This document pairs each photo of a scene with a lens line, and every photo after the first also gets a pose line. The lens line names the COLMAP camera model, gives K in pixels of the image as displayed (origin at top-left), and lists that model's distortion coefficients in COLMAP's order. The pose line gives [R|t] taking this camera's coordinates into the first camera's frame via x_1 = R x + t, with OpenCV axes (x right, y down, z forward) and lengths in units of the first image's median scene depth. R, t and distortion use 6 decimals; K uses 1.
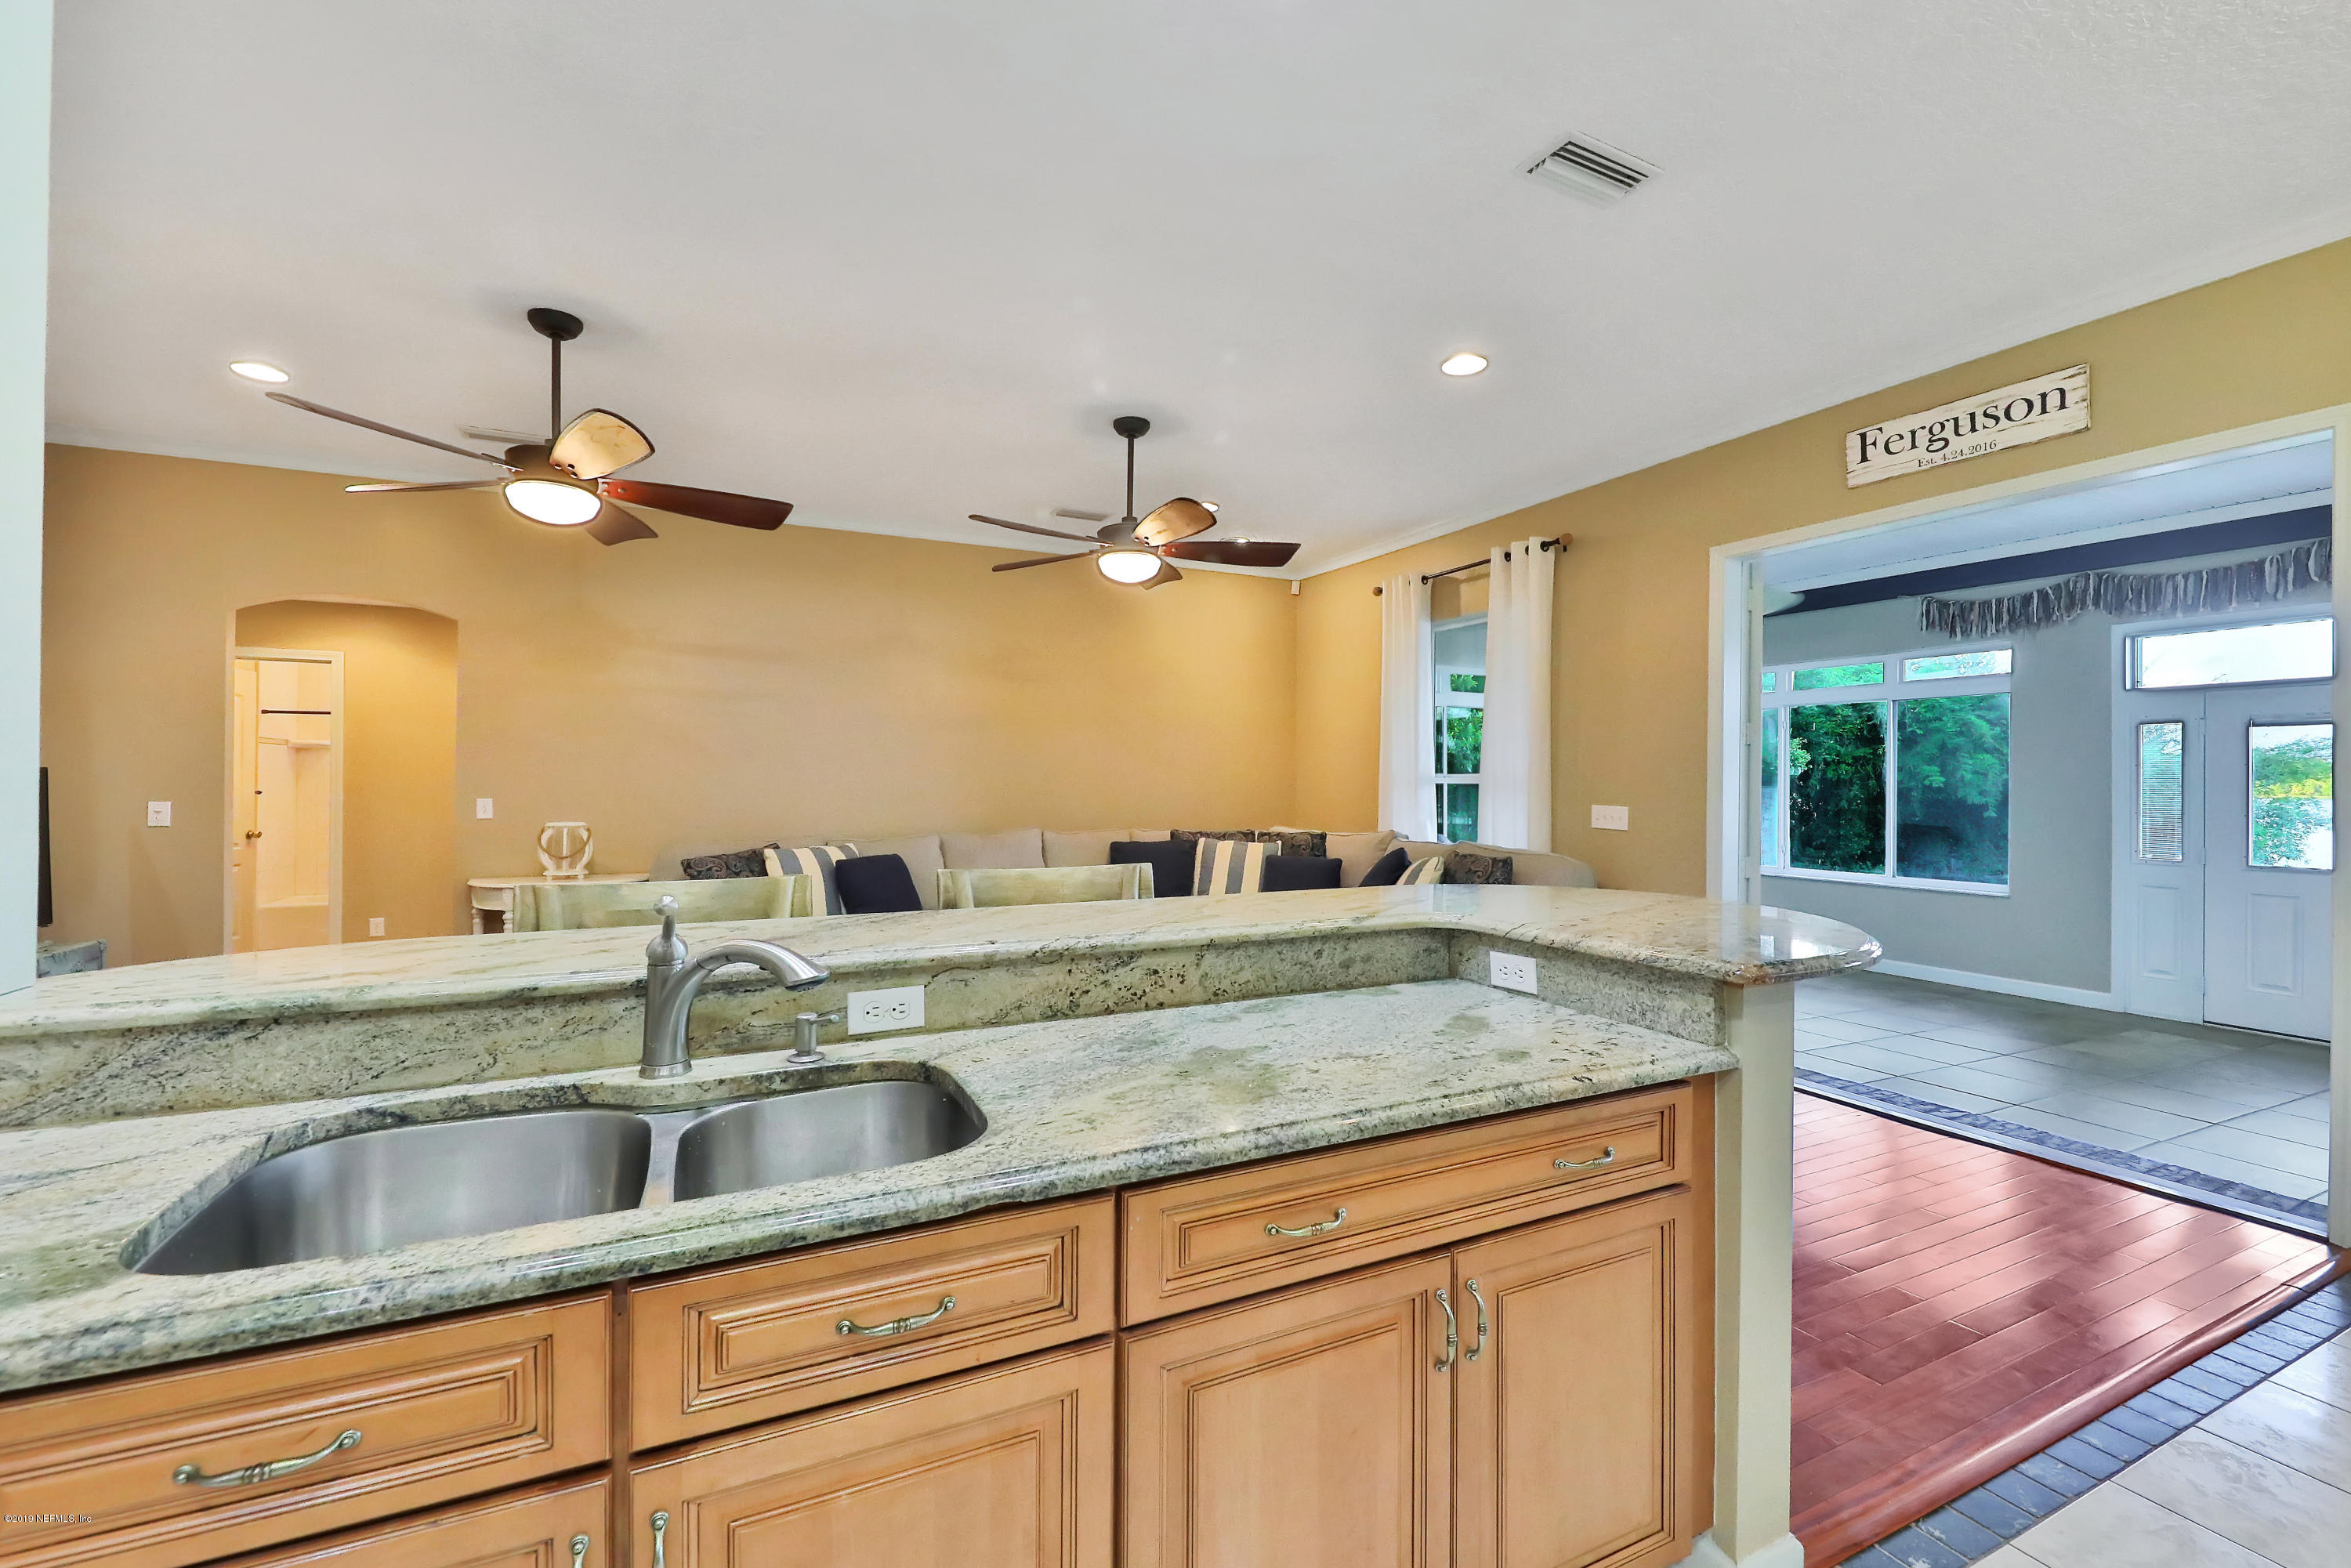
lens RADIAL K [[922.1, 0, 1143.8], [0, 922.1, 783.2], [0, 0, 1]] dist [0.014184, -0.001426]
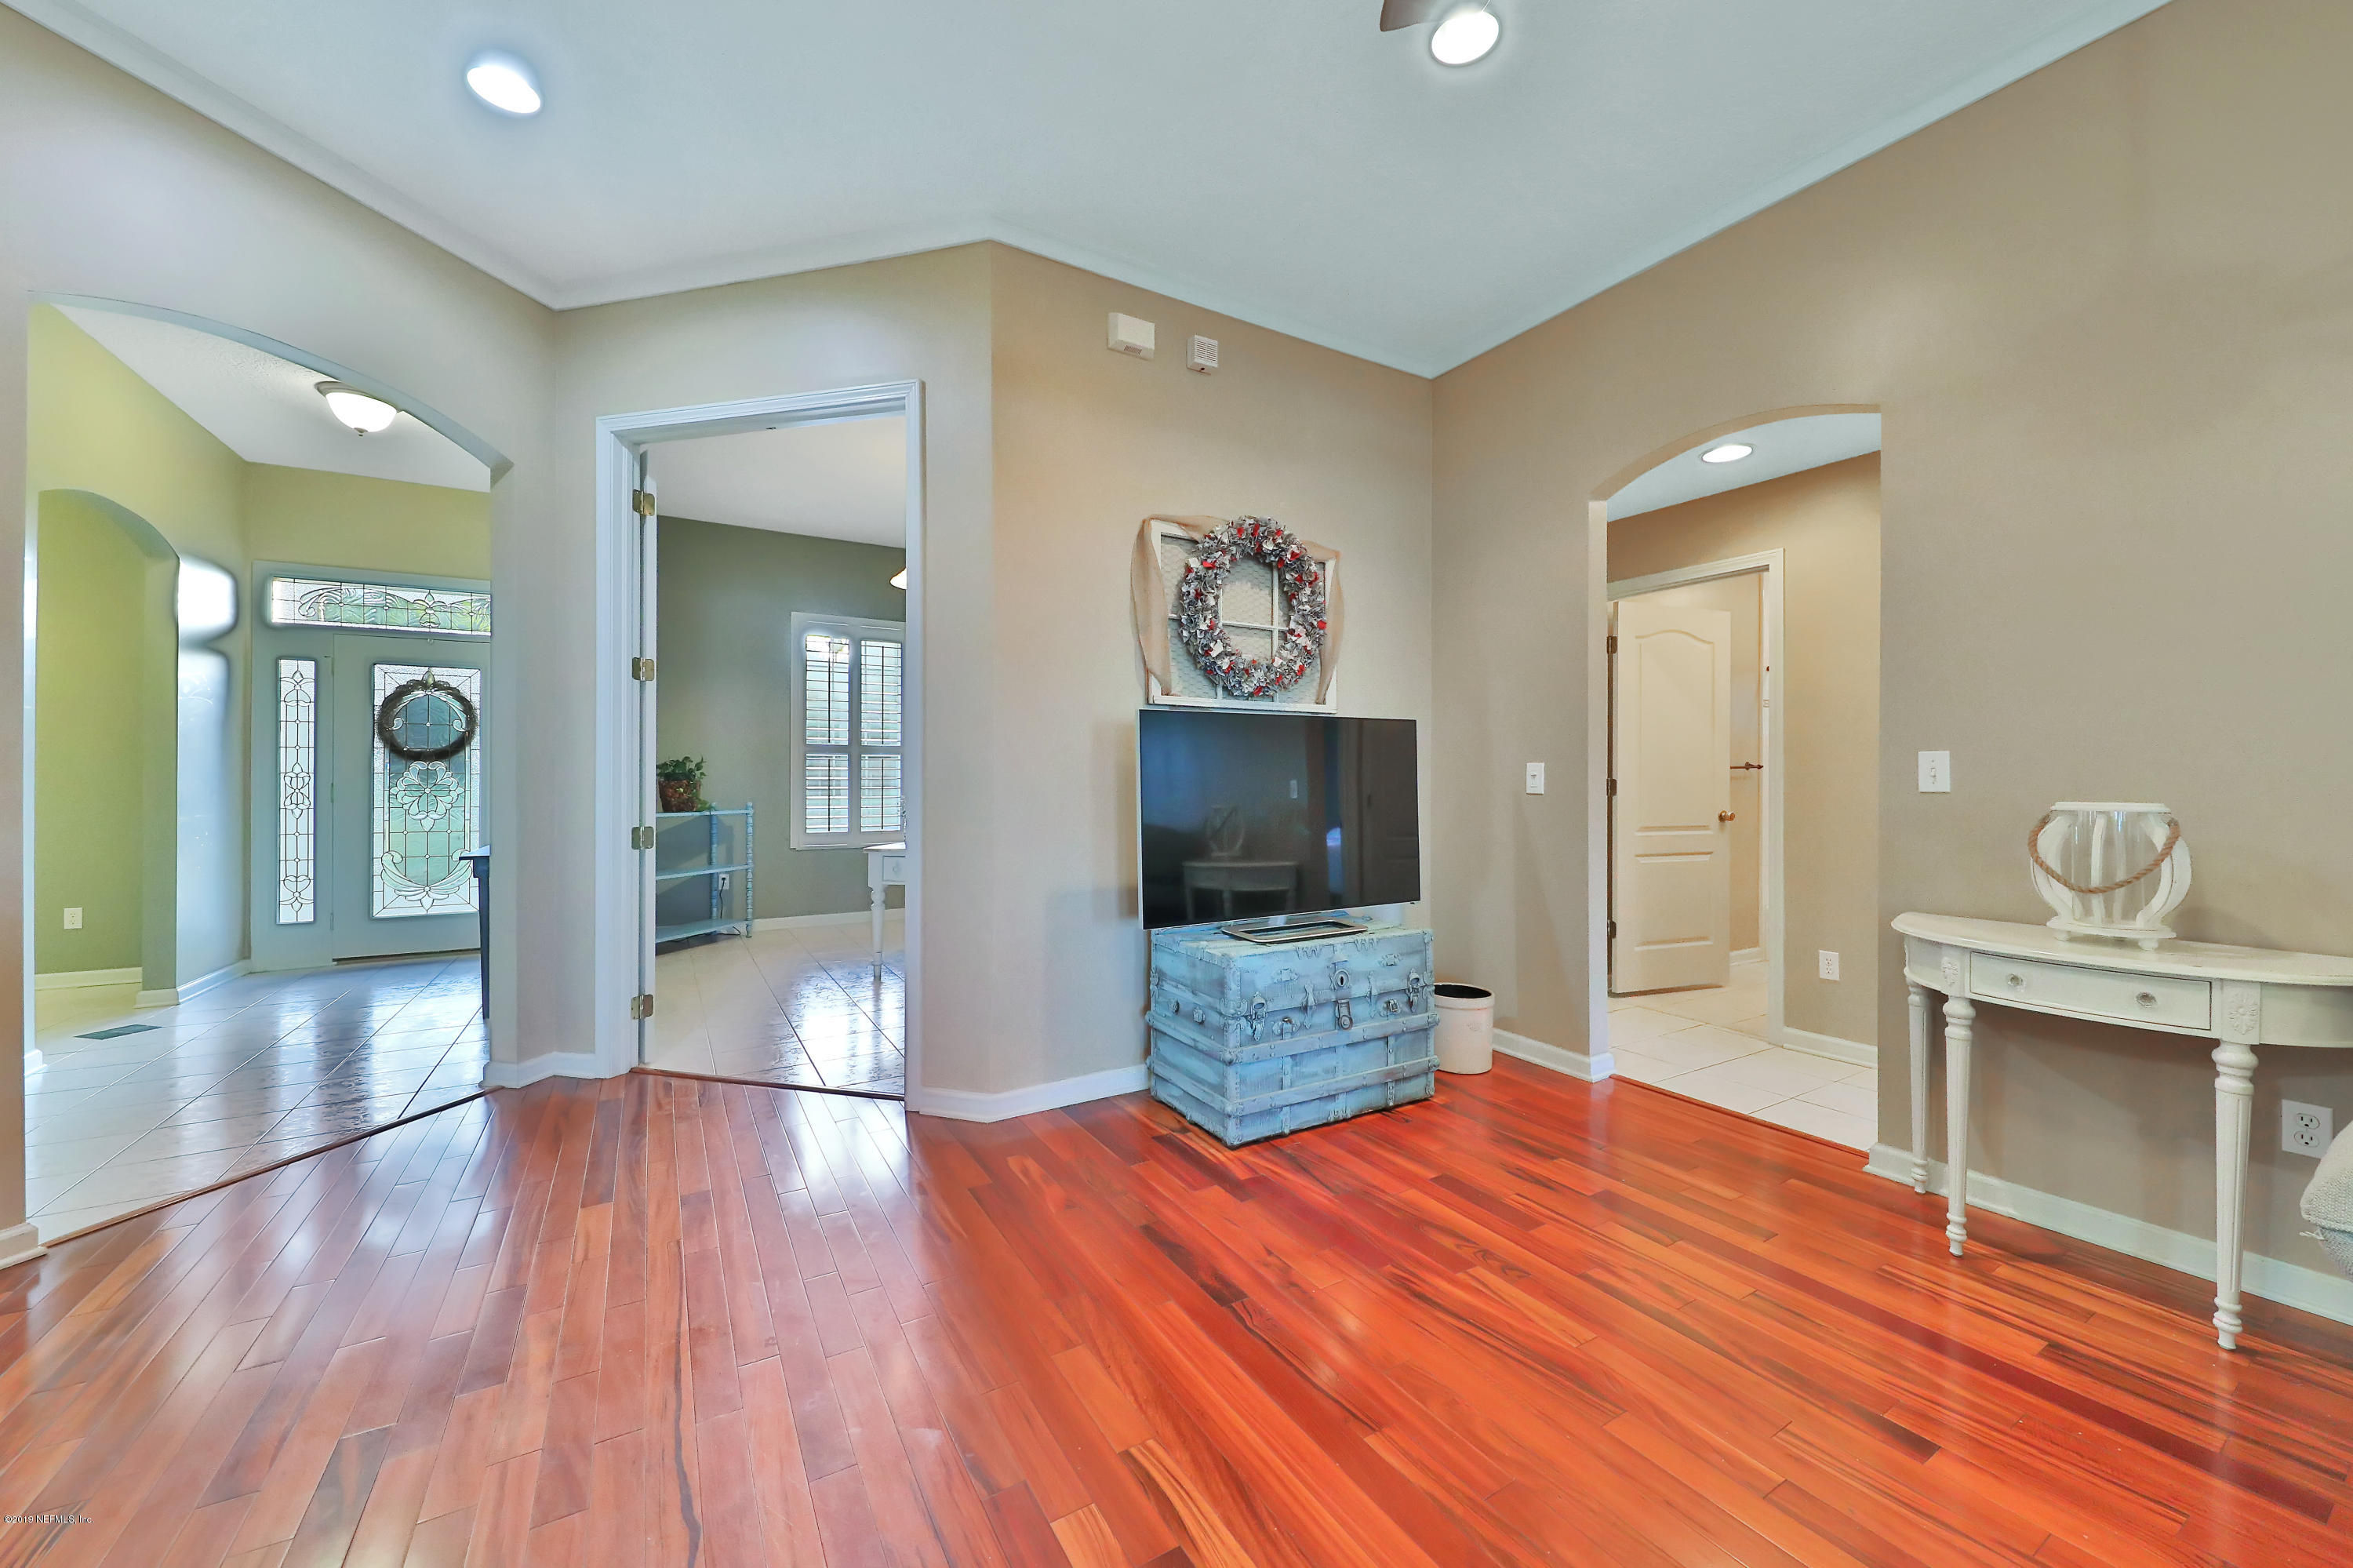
lens RADIAL K [[870.7, 0, 1197.3], [0, 870.7, 781.4], [0, 0, 1]] dist [0.000620, -0.000960]
pose [[0.116937, -0.005089, -0.993126, -0.419470], [-0.000051, 0.999987, -0.005130, 0.050734], [0.993139, 0.000650, 0.116935, 0.800172]]
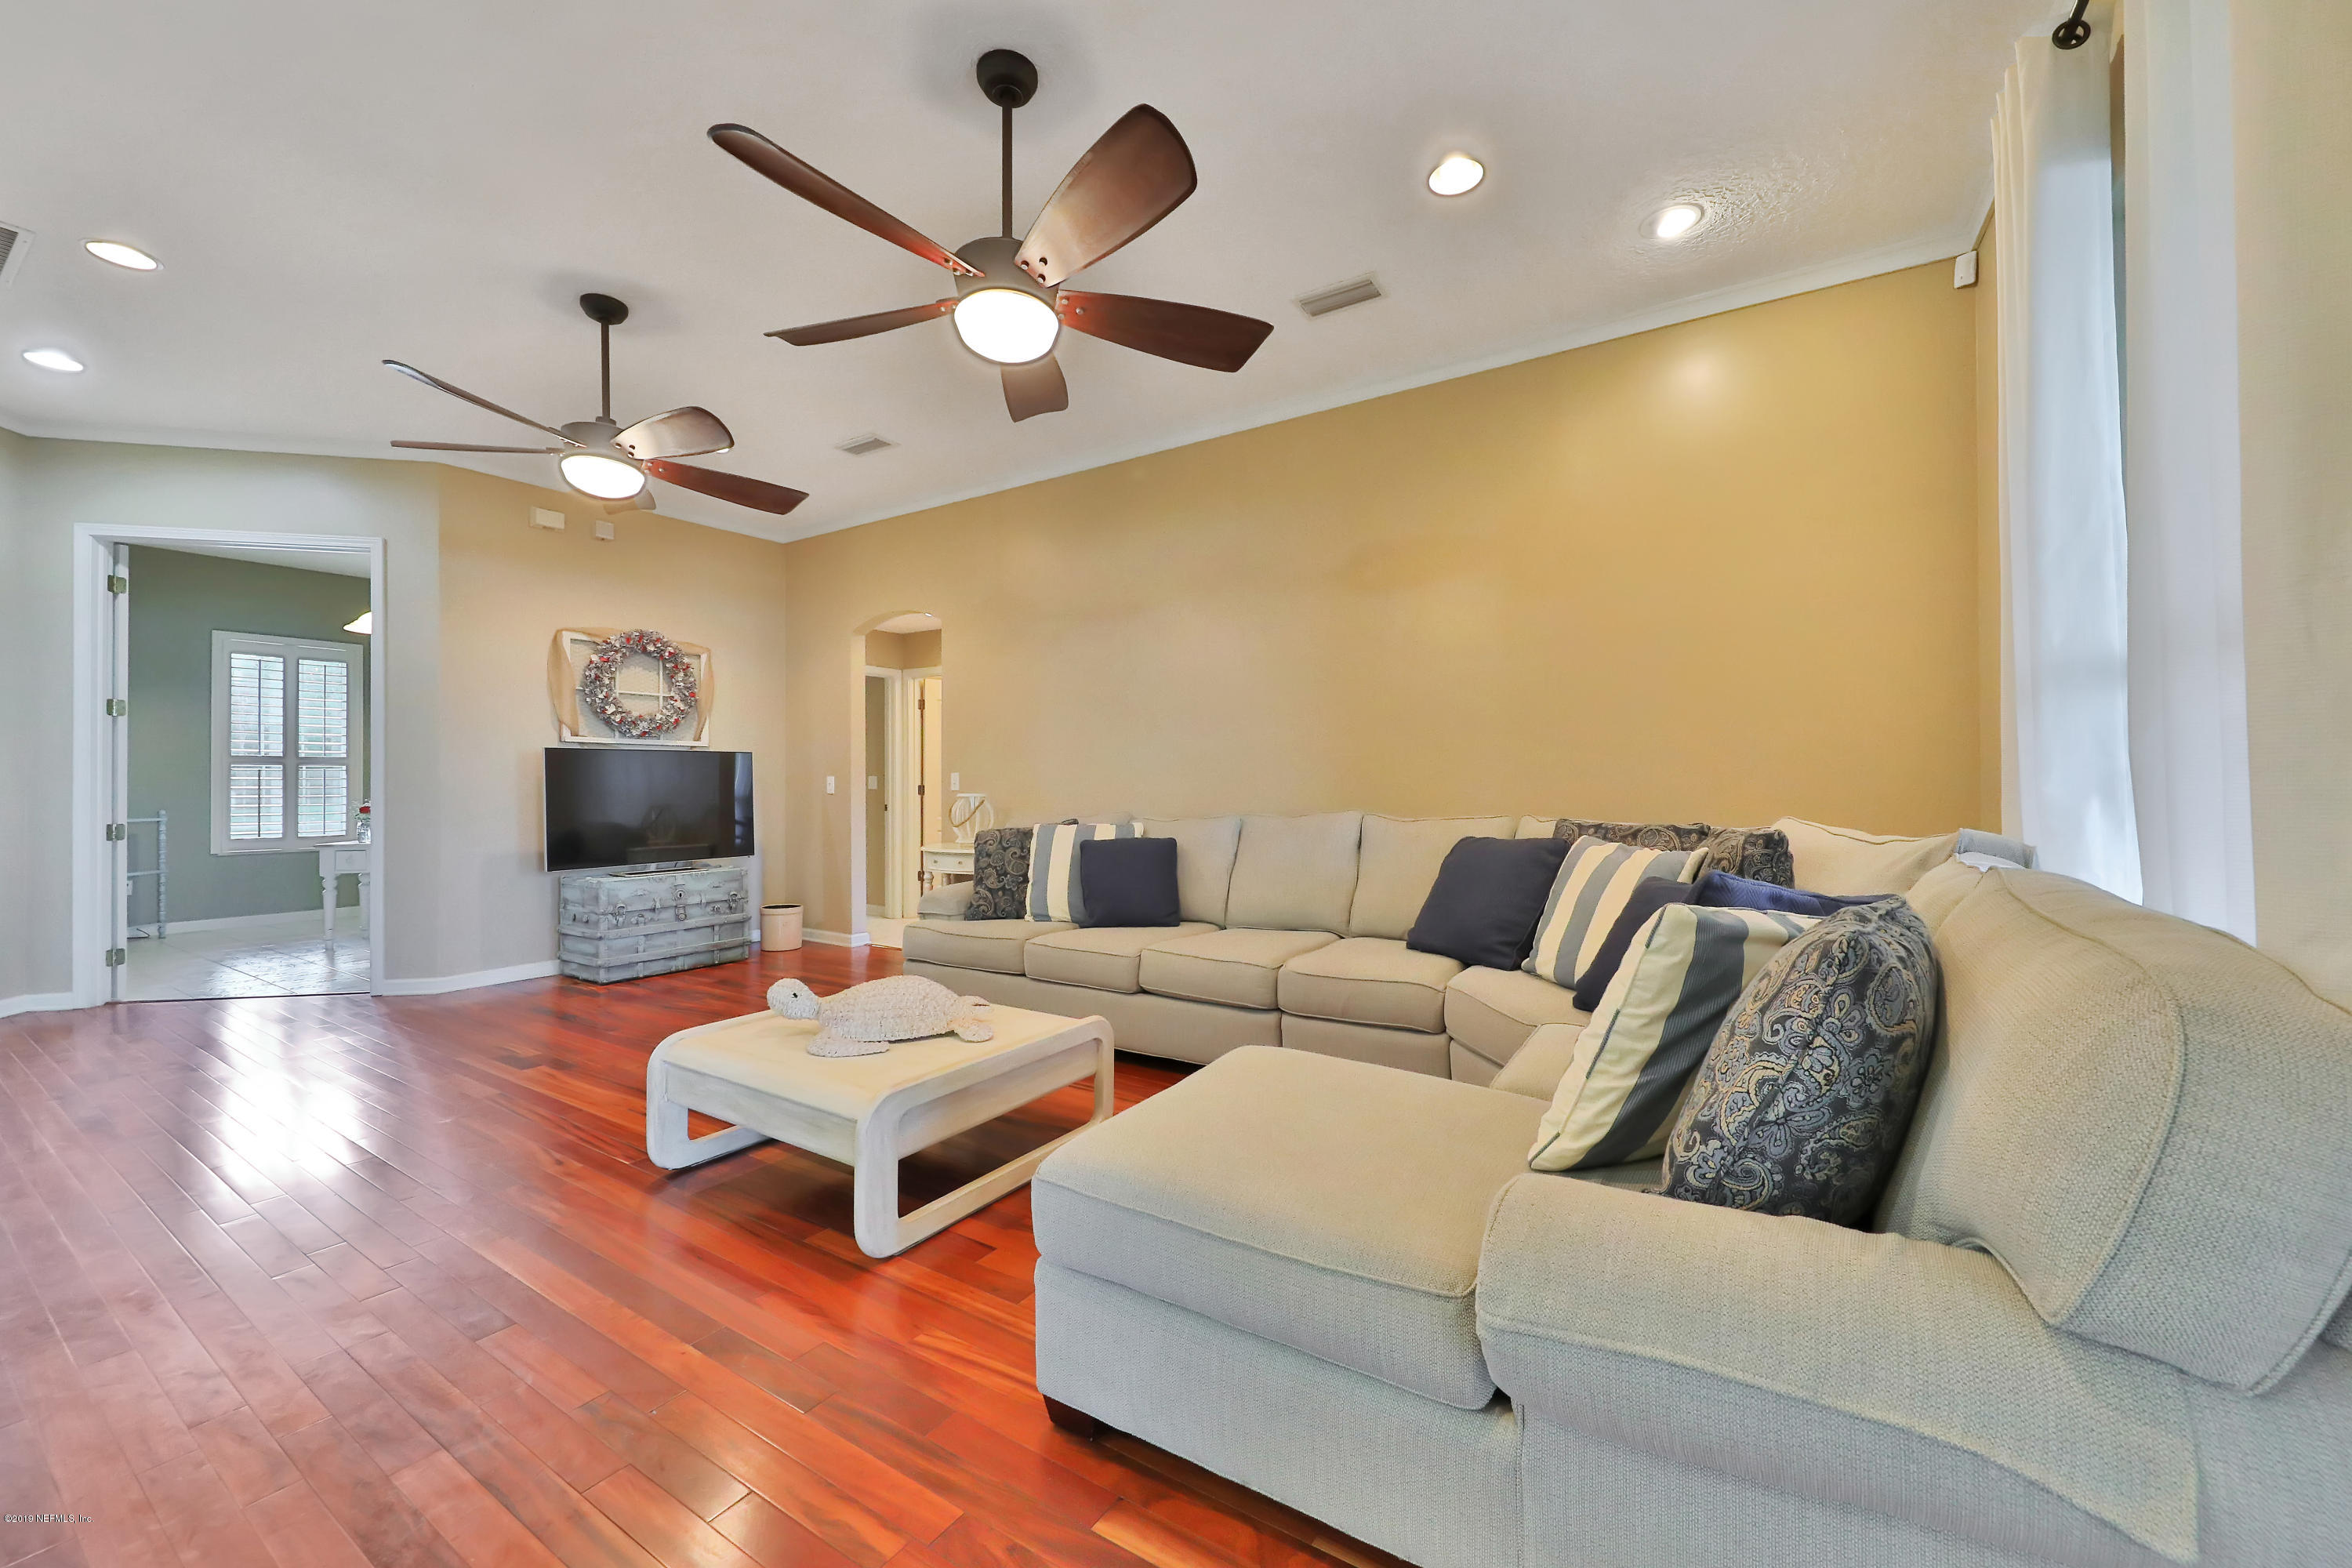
lens RADIAL K [[922.5, 0, 1203.0], [0, 922.5, 779.8], [0, 0, 1]] dist [0.014184, -0.001426]
pose [[0.520121, -0.015551, -0.853951, 0.582113], [0.009031, 0.999878, -0.012708, 0.061718], [0.854045, -0.001102, 0.520199, 0.961099]]
